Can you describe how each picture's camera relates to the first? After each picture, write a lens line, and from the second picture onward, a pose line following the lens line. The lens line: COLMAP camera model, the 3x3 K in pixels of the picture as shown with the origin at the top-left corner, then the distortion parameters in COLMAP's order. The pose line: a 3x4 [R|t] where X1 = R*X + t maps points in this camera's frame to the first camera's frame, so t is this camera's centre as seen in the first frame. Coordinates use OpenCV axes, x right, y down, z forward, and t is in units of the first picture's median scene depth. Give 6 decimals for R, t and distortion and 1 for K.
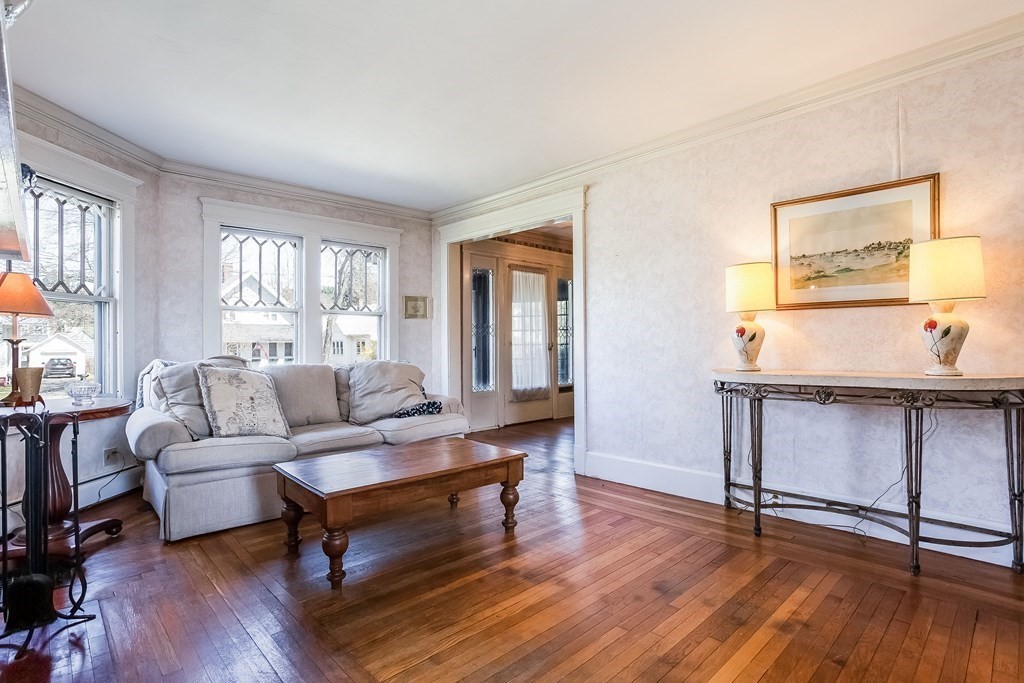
lens RADIAL K [[495.3, 0, 518.2], [0, 495.3, 334.5], [0, 0, 1]] dist [-0.012933, 0.000217]
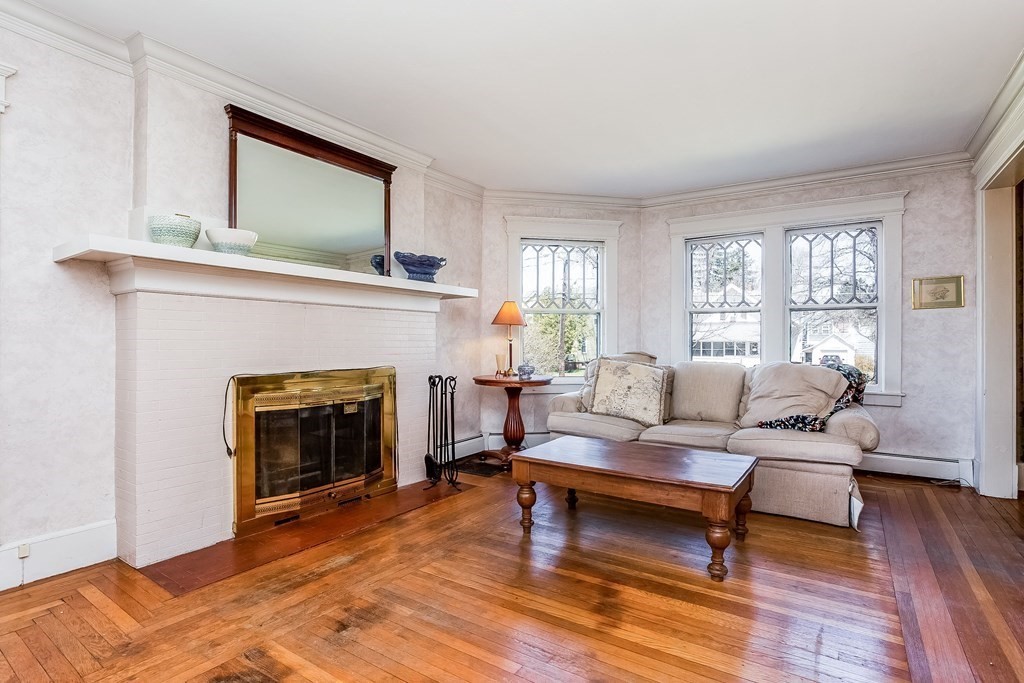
lens RADIAL K [[501.4, 0, 511.2], [0, 501.4, 342.6], [0, 0, 1]] dist [-0.069051, 0.000392]
pose [[0.235854, 0.003850, -0.971781, 0.475416], [0.013097, 0.999889, 0.007140, 0.006998], [0.971700, -0.014411, 0.235777, 0.362322]]
